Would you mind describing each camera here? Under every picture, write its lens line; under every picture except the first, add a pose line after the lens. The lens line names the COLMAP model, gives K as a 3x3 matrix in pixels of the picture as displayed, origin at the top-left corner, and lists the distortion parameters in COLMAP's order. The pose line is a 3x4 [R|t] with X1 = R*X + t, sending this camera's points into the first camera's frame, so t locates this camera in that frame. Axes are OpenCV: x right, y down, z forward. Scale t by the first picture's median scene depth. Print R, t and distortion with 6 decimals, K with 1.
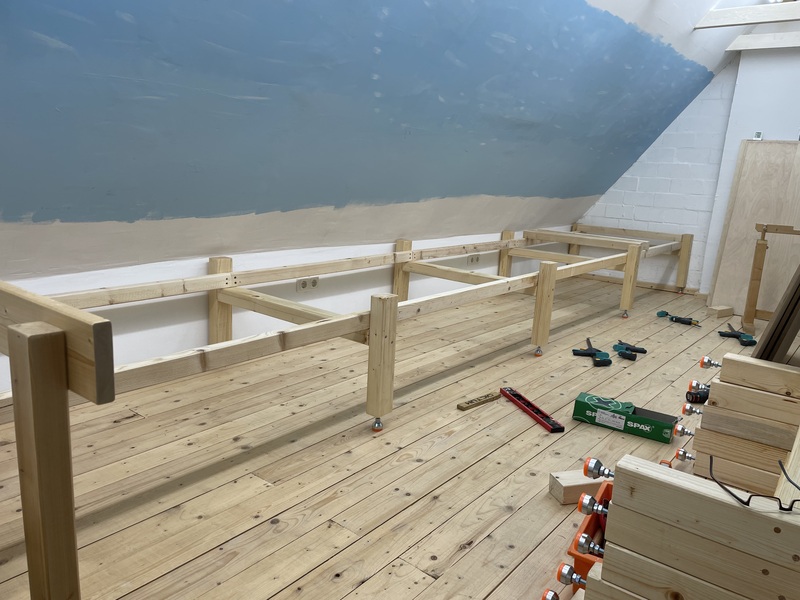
lens RADIAL K [[607.4, 0, 399.1], [0, 607.4, 297.2], [0, 0, 1]] dist [0.094226, -0.115780]
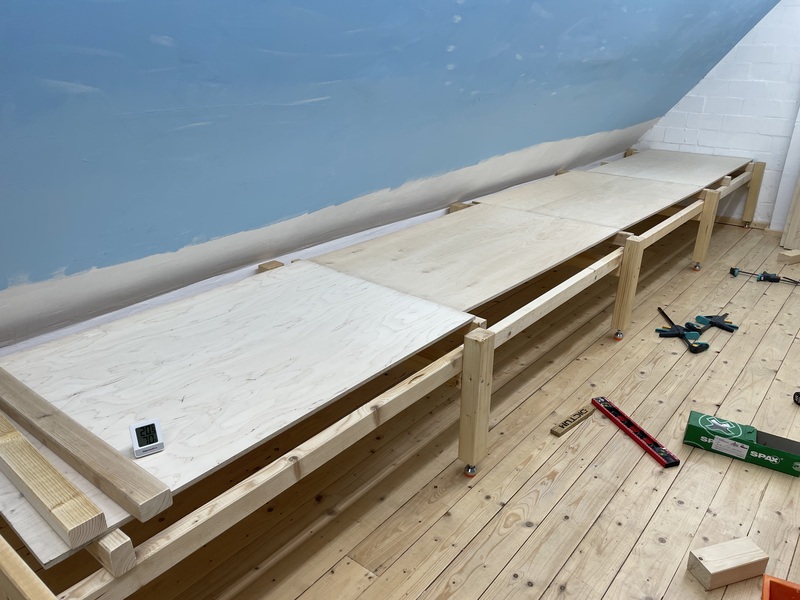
lens RADIAL K [[607.4, 0, 397.1], [0, 607.4, 295.9], [0, 0, 1]] dist [0.094226, -0.115780]
pose [[0.999116, -0.037450, -0.019089, -0.099772], [0.040172, 0.984394, 0.171332, -0.169644], [0.012374, -0.171948, 0.985028, 0.136790]]
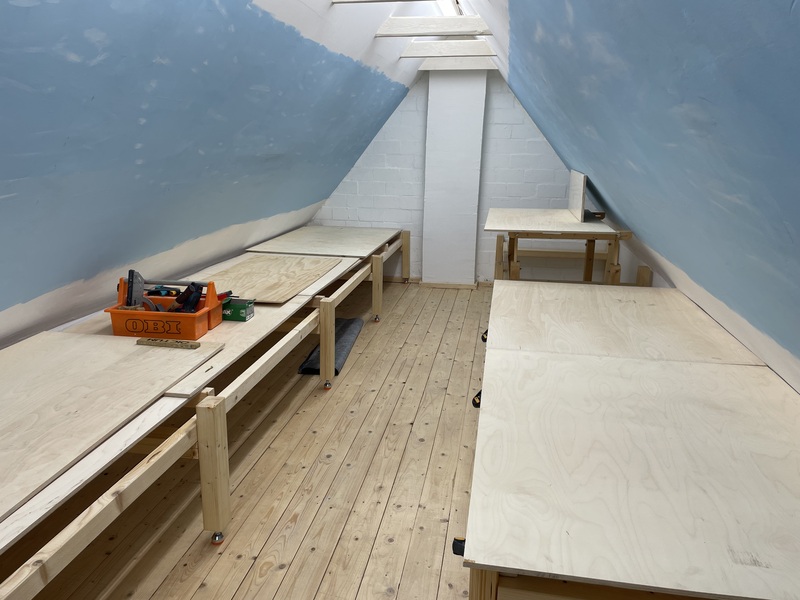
lens RADIAL K [[607.4, 0, 403.0], [0, 607.4, 289.6], [0, 0, 1]] dist [0.094226, -0.115780]
pose [[0.869536, -0.156701, 0.468351, -0.145369], [0.135564, 0.987633, 0.078757, -0.165519], [-0.474900, -0.004990, 0.880025, 0.045054]]
